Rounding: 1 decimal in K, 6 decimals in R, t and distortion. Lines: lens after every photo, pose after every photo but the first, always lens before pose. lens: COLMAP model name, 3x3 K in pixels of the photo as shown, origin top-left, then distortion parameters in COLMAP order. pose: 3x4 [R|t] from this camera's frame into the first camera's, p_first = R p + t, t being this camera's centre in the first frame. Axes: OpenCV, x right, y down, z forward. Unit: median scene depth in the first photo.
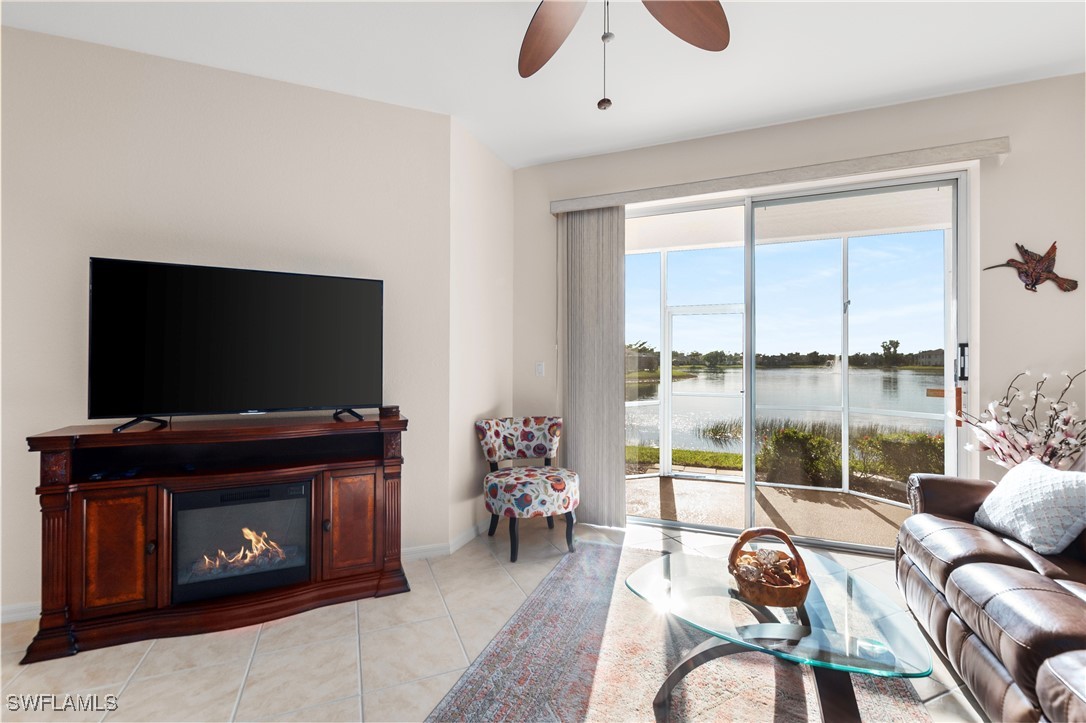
lens RADIAL K [[470.8, 0, 544.8], [0, 470.8, 360.1], [0, 0, 1]] dist [0.001116, -0.002081]
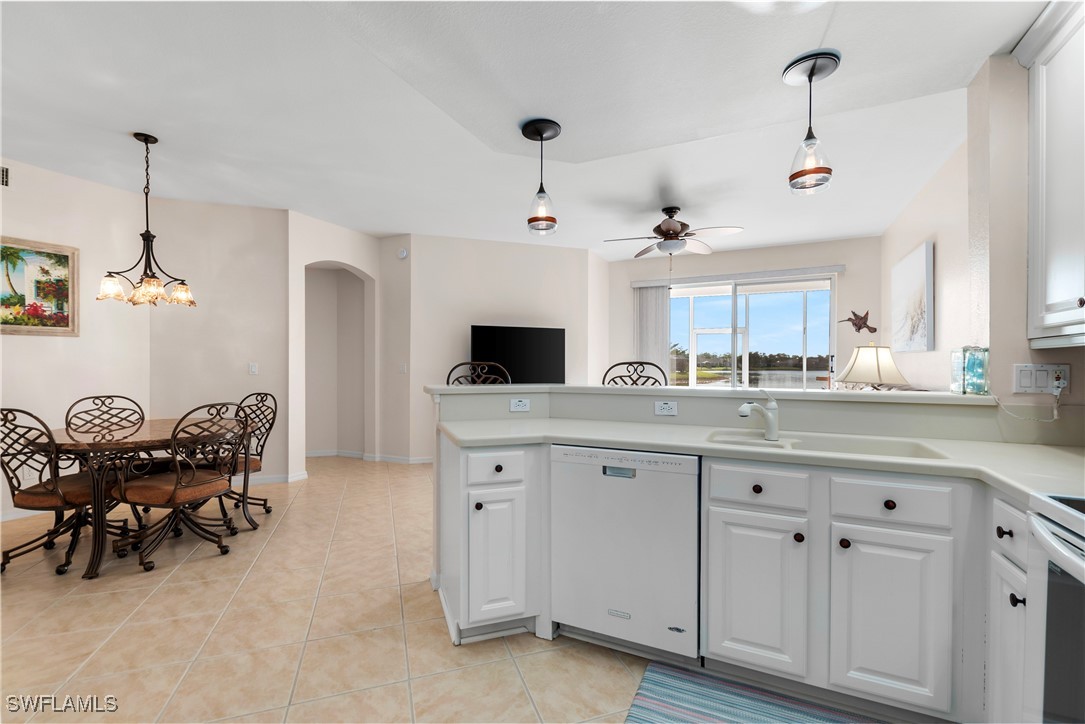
lens RADIAL K [[470.4, 0, 547.3], [0, 470.4, 366.8], [0, 0, 1]] dist [0.001116, -0.002081]
pose [[0.998312, 0.003029, -0.058002, -0.233945], [-0.002333, 0.999925, 0.012056, -0.007365], [0.058034, -0.011901, 0.998244, -1.035792]]
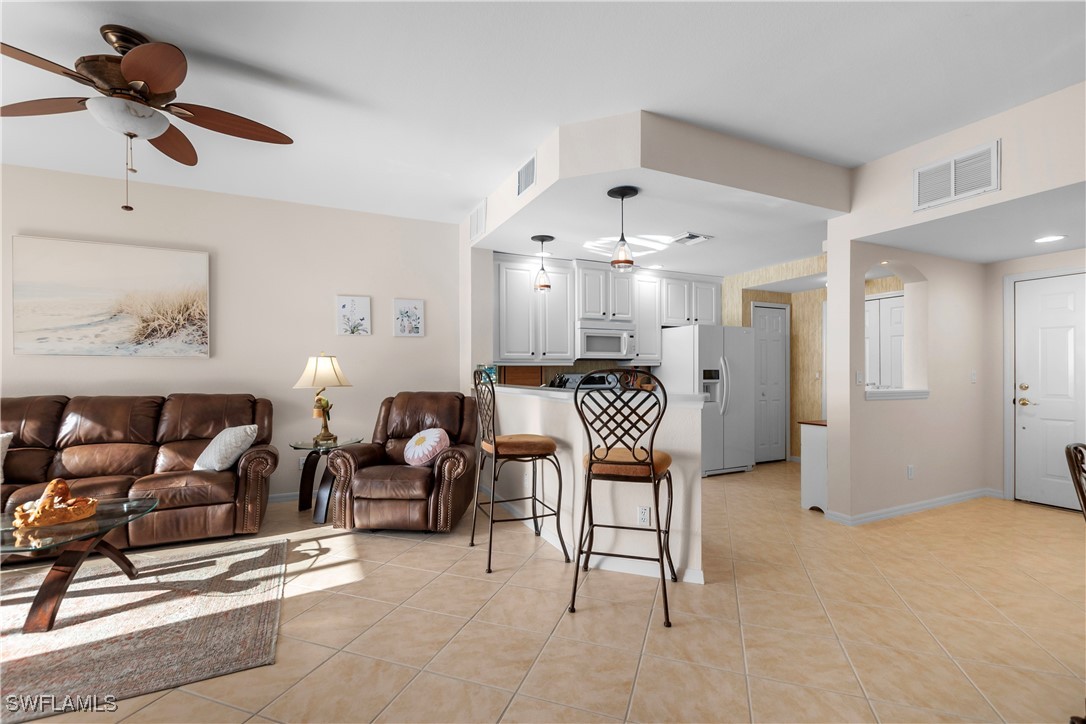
lens RADIAL K [[470.8, 0, 535.0], [0, 470.8, 375.3], [0, 0, 1]] dist [0.001116, -0.002081]
pose [[-0.725516, -0.005573, 0.688183, -0.814381], [-0.003972, 0.999984, 0.003910, 0.002148], [-0.688194, 0.000103, -0.725527, 0.516465]]
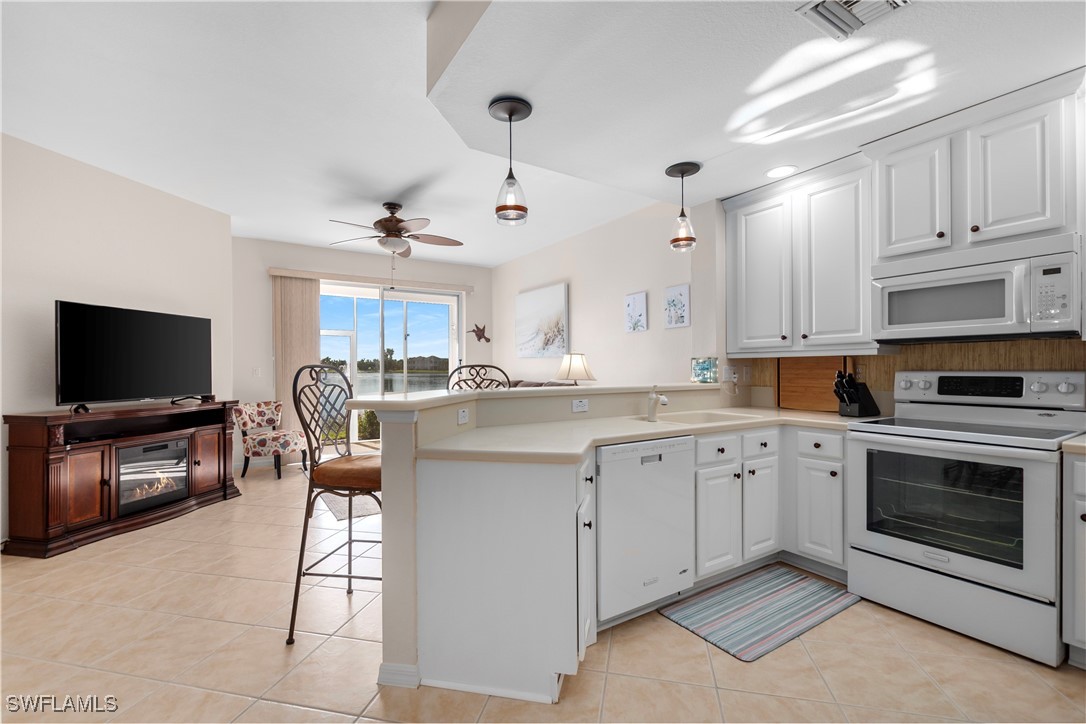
lens RADIAL K [[470.8, 0, 539.0], [0, 470.8, 369.0], [0, 0, 1]] dist [0.001116, -0.002081]
pose [[0.584384, -0.004790, 0.811463, -0.805910], [-0.001988, 0.999971, 0.007335, -0.005086], [-0.811475, -0.005899, 0.584358, -0.724677]]
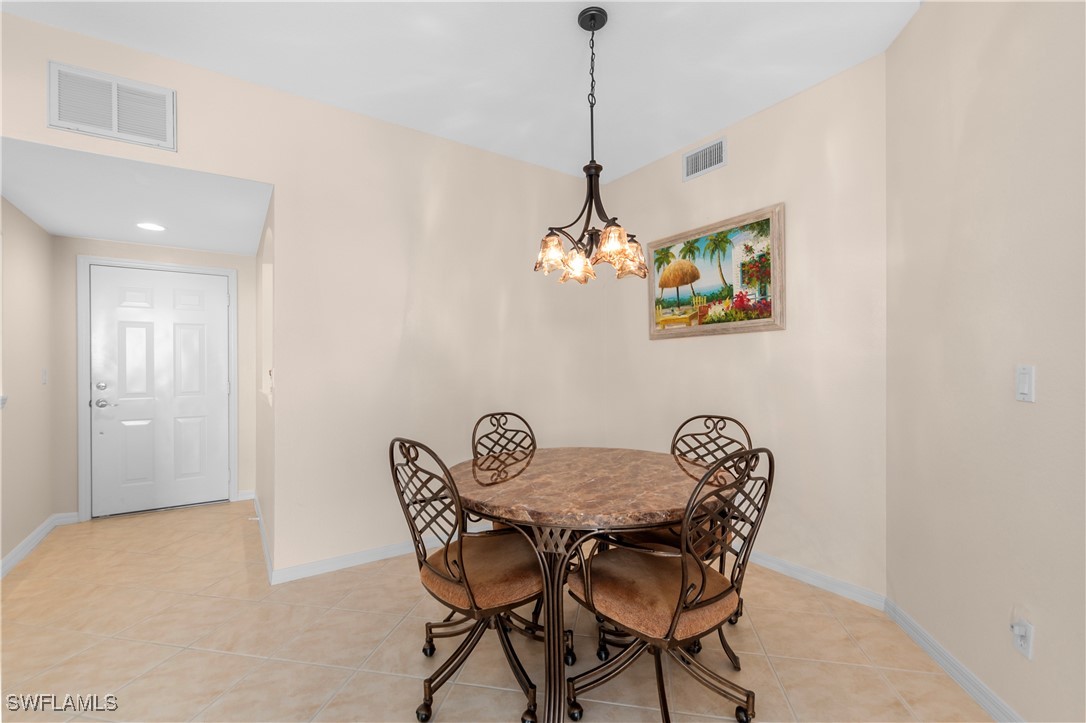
lens RADIAL K [[470.8, 0, 544.8], [0, 470.8, 366.0], [0, 0, 1]] dist [0.001116, -0.002081]
pose [[-0.560519, -0.000686, -0.828141, -0.562207], [0.007610, 0.999953, -0.005979, -0.000190], [0.828107, -0.009654, -0.560487, 0.182245]]
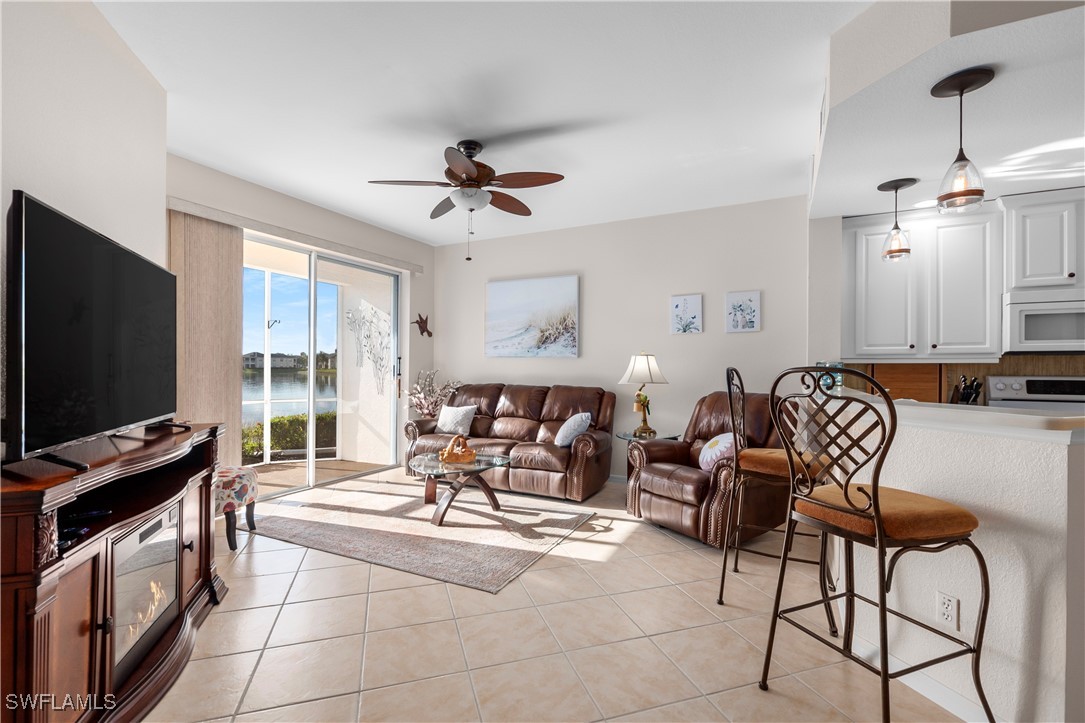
lens RADIAL K [[470.4, 0, 545.3], [0, 470.4, 370.9], [0, 0, 1]] dist [0.001116, -0.002081]
pose [[0.090194, -0.004497, 0.995914, -0.921248], [-0.013856, 0.999887, 0.005770, 0.000187], [-0.995828, -0.014320, 0.090122, 0.168094]]
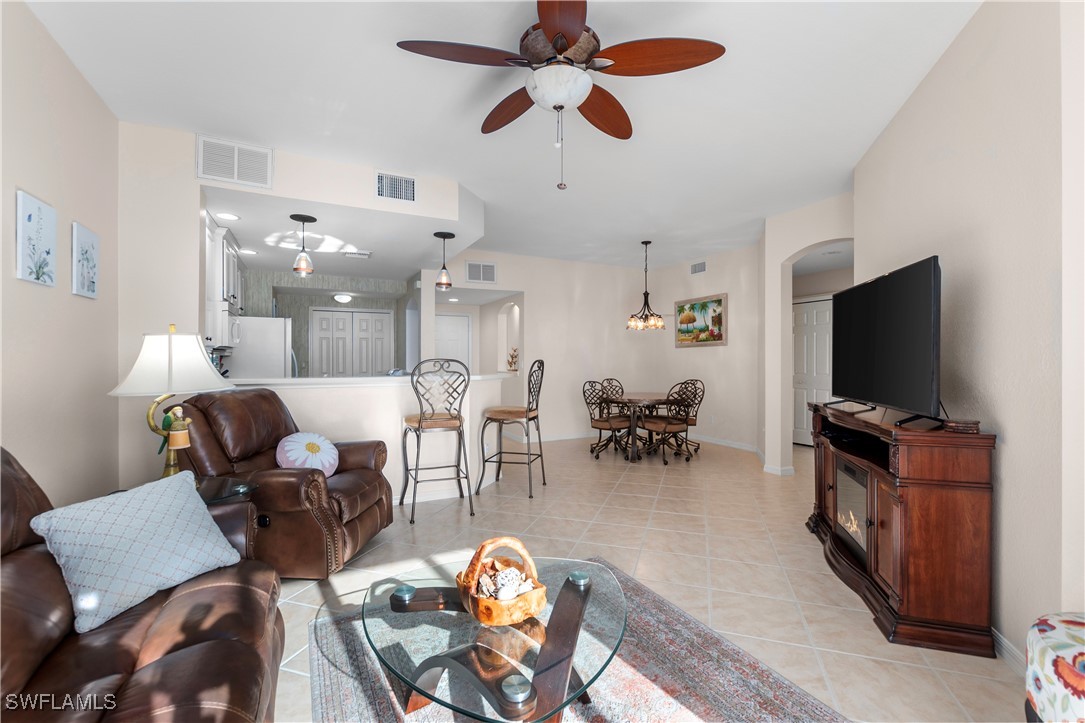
lens RADIAL K [[470.4, 0, 537.5], [0, 470.4, 368.2], [0, 0, 1]] dist [0.001116, -0.002081]
pose [[-0.675228, 0.011948, -0.737512, 0.542967], [0.005151, 0.999921, 0.011483, 0.004762], [0.737591, 0.003955, -0.675236, 0.824013]]
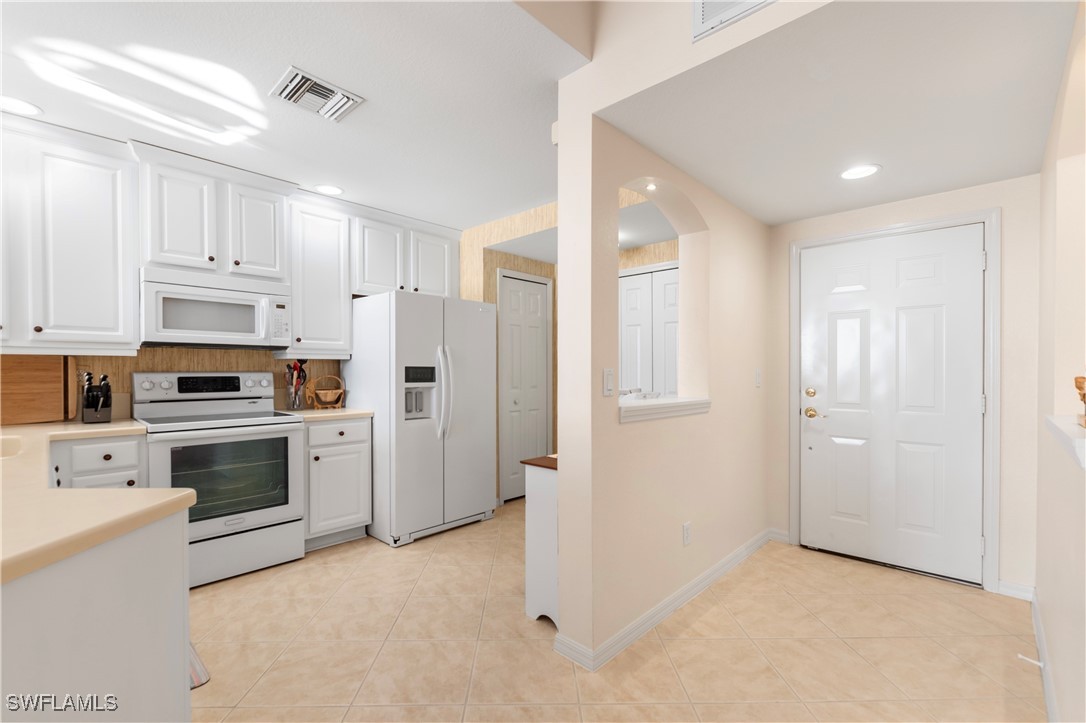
lens RADIAL K [[470.8, 0, 540.1], [0, 470.8, 373.9], [0, 0, 1]] dist [0.001116, -0.002081]
pose [[-0.927261, -0.007802, 0.374334, -0.746528], [-0.007621, 0.999969, 0.001963, -0.001294], [-0.374338, -0.001032, -0.927292, -0.239007]]
